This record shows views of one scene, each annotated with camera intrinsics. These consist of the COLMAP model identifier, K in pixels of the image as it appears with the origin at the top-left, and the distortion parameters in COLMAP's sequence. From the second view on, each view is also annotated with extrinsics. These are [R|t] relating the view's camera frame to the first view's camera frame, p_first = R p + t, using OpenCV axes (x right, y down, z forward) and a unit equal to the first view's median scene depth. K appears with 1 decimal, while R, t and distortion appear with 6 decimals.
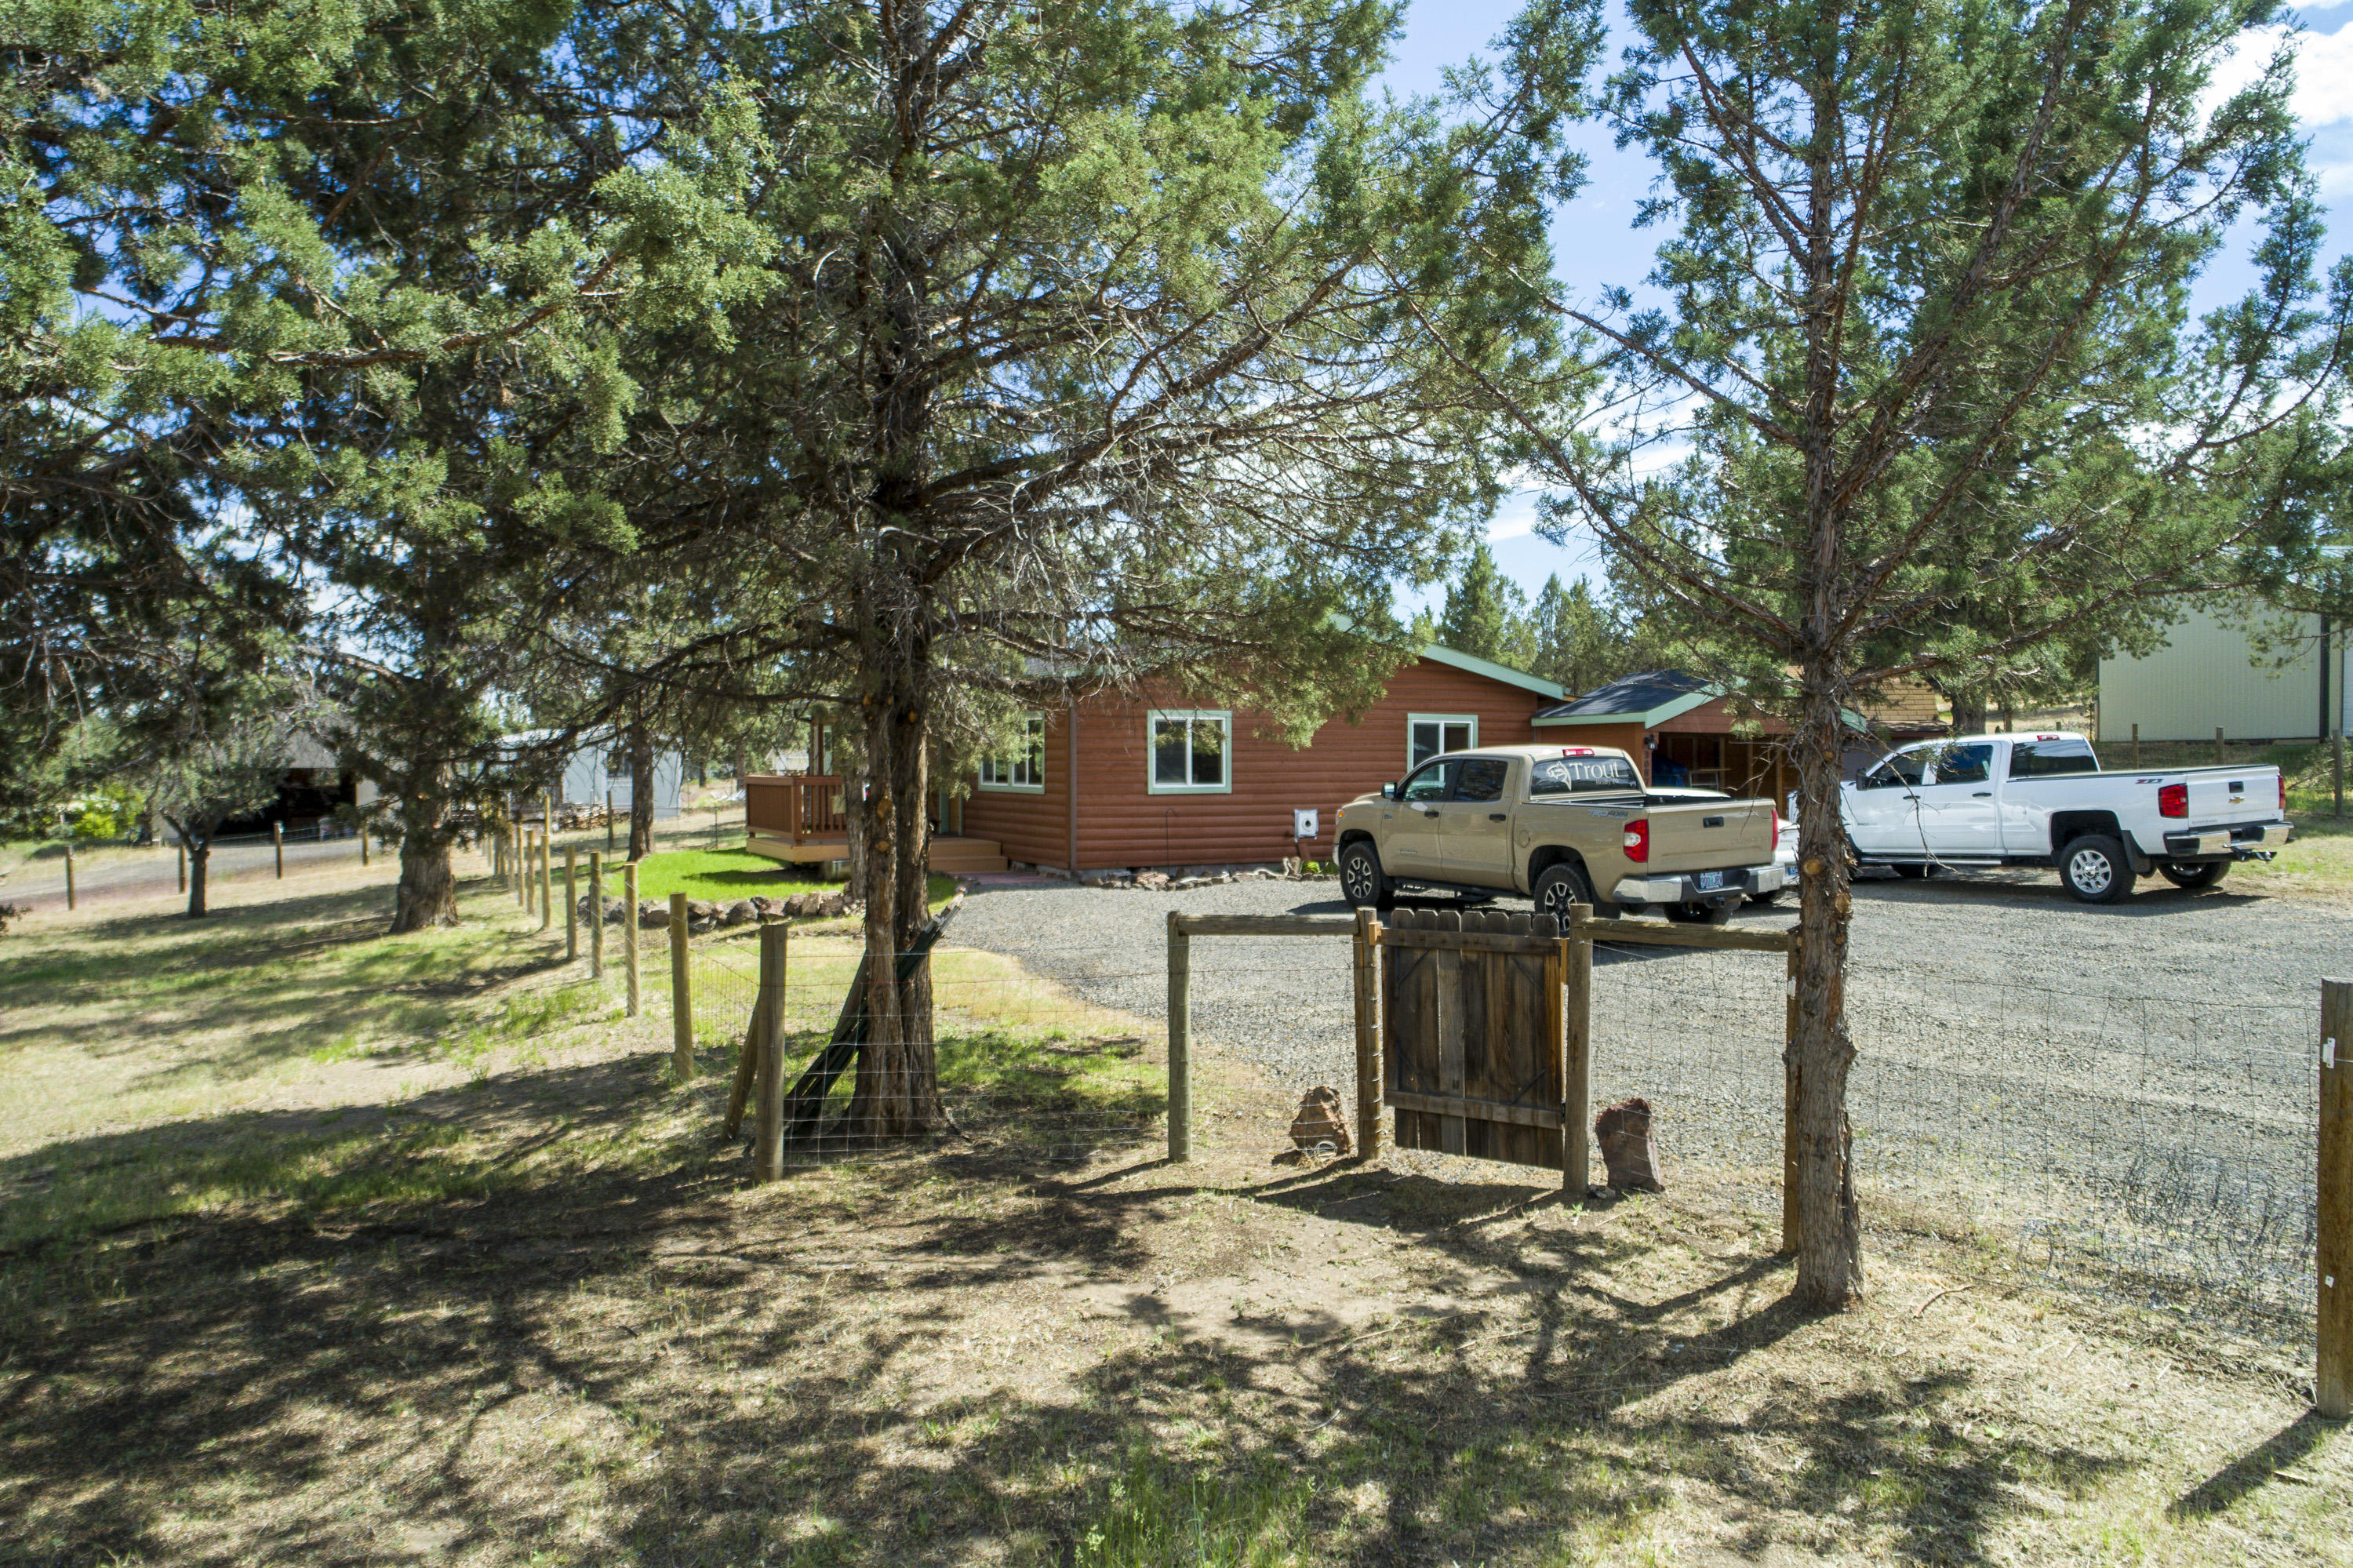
lens RADIAL K [[1691.2, 0, 1176.5], [0, 1691.2, 784.0], [0, 0, 1]] dist [-0.002773, -0.001512]
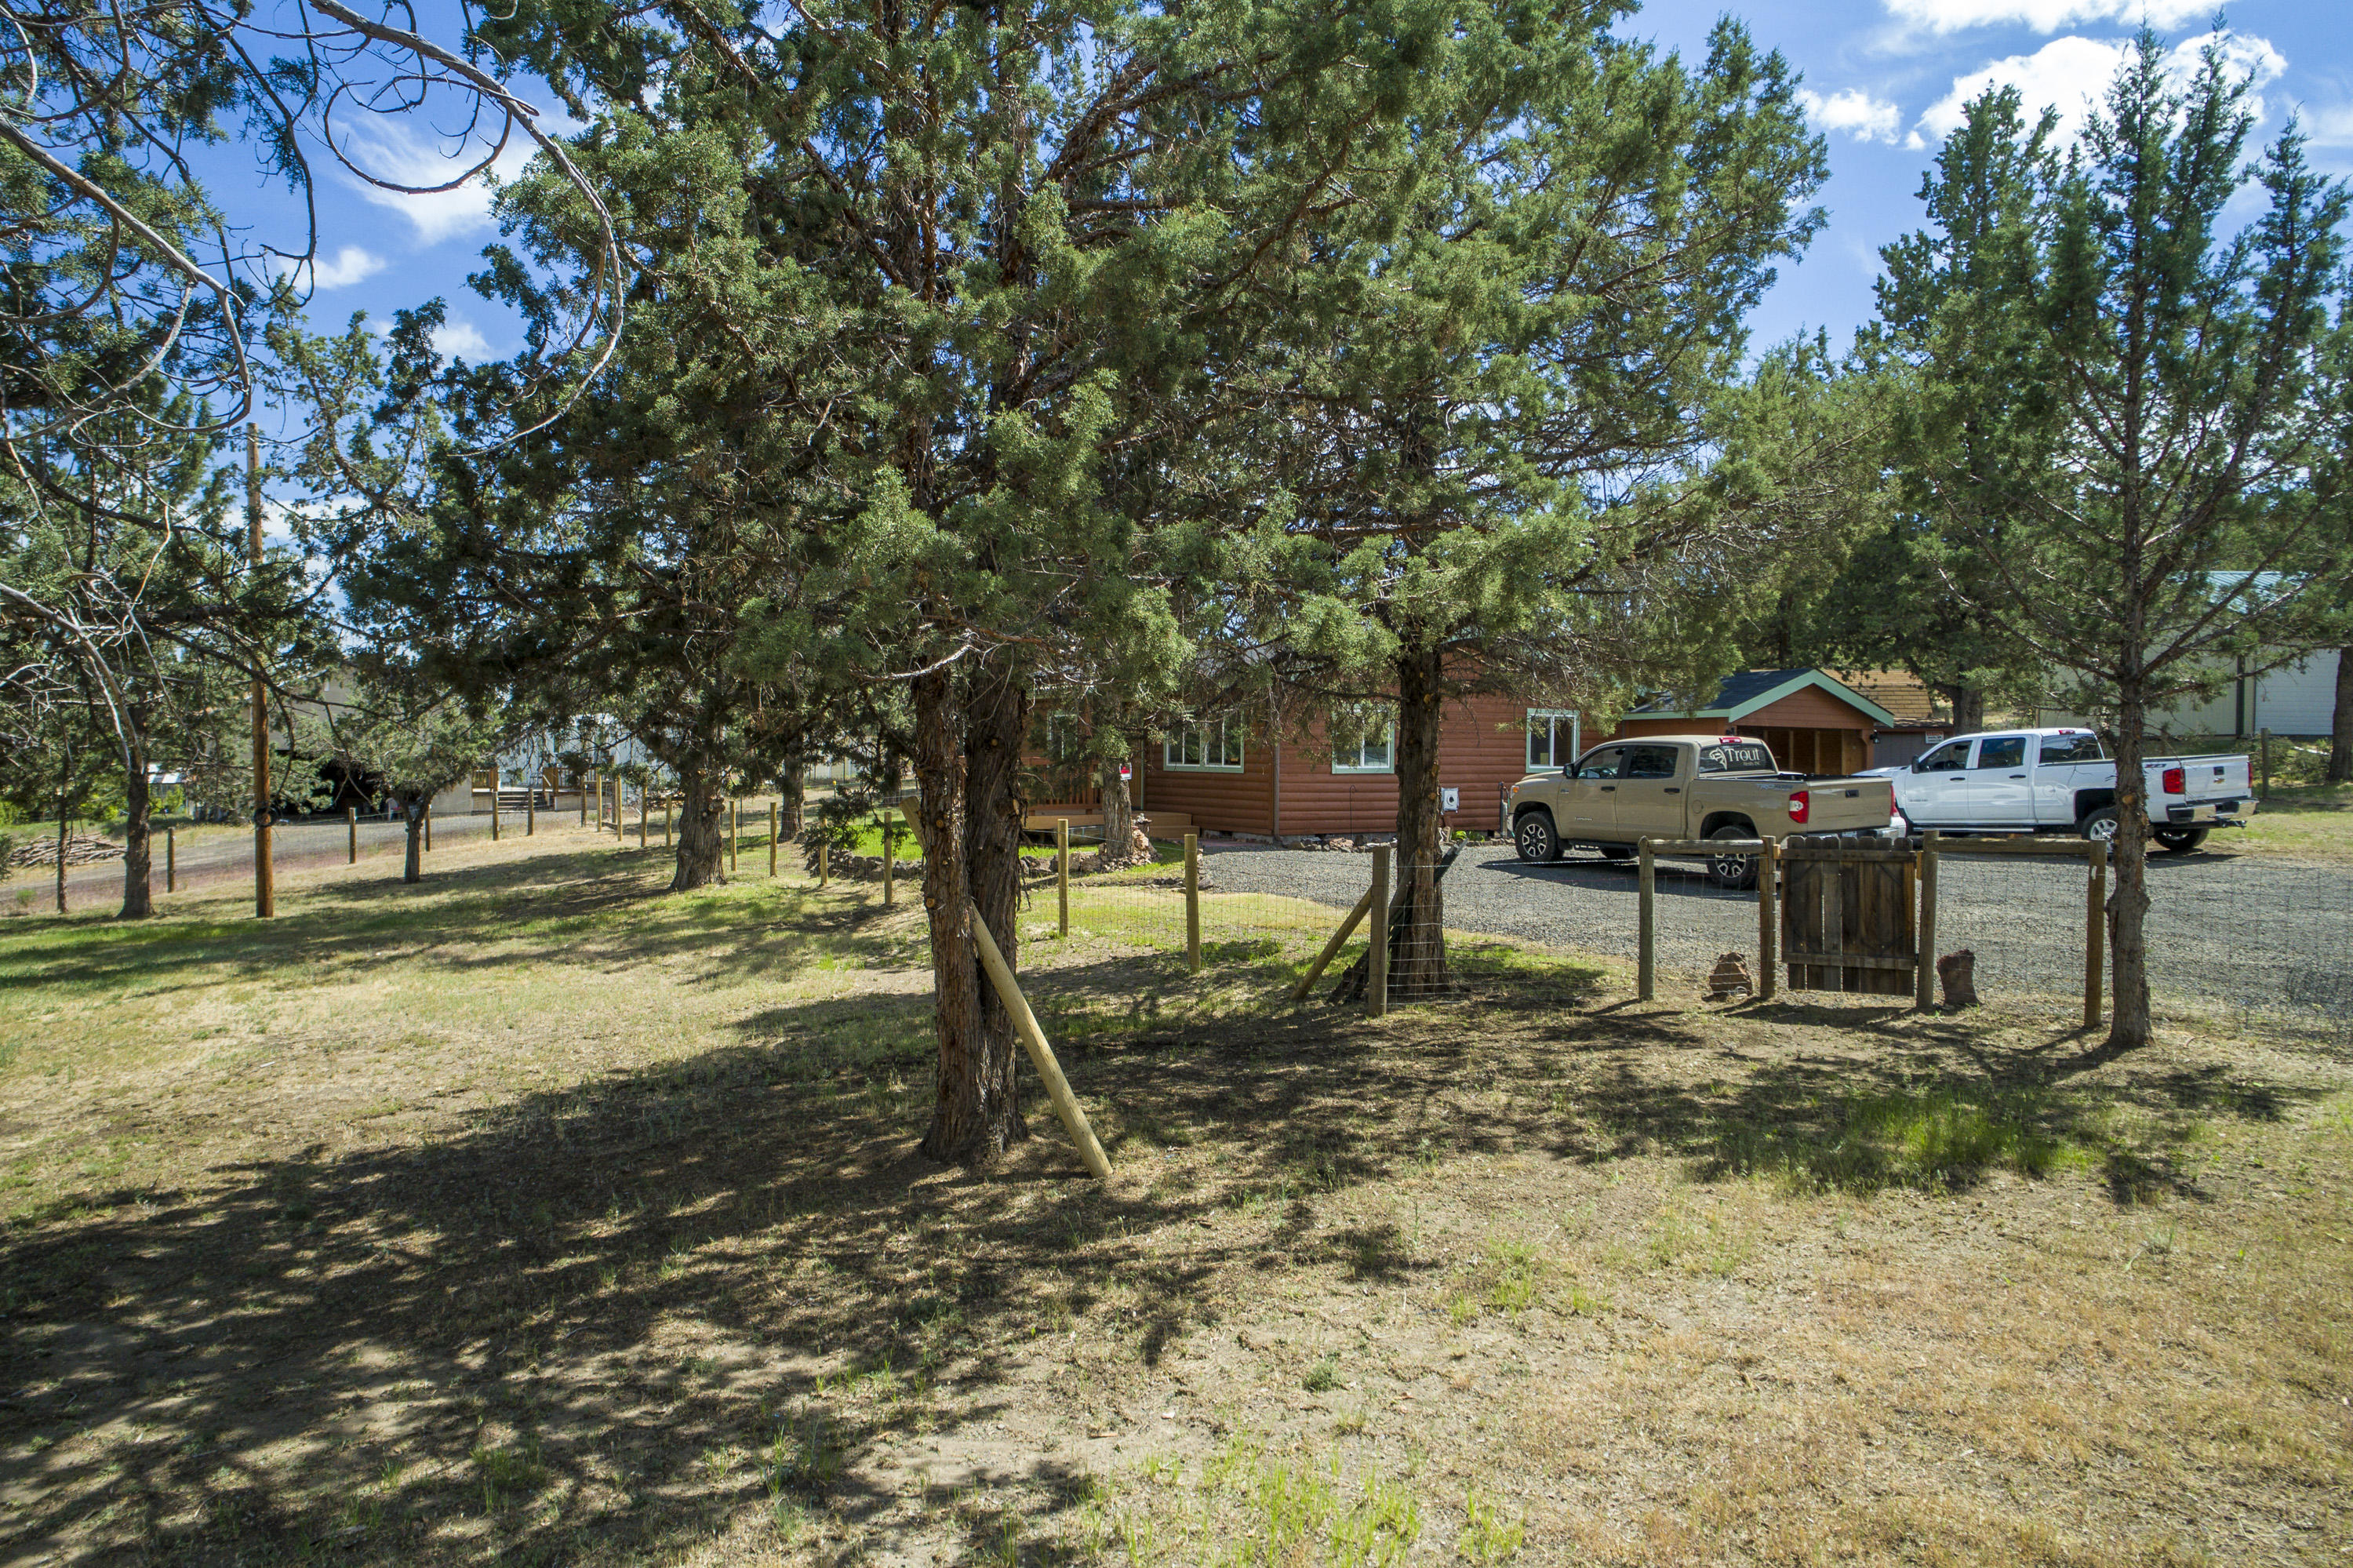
lens RADIAL K [[1691.2, 0, 1176.5], [0, 1691.2, 784.0], [0, 0, 1]] dist [-0.002773, -0.001512]
pose [[0.997918, 0.005985, 0.064215, -0.264327], [-0.006293, 0.999970, 0.004603, 0.011006], [-0.064185, -0.004998, 0.997925, -0.256296]]
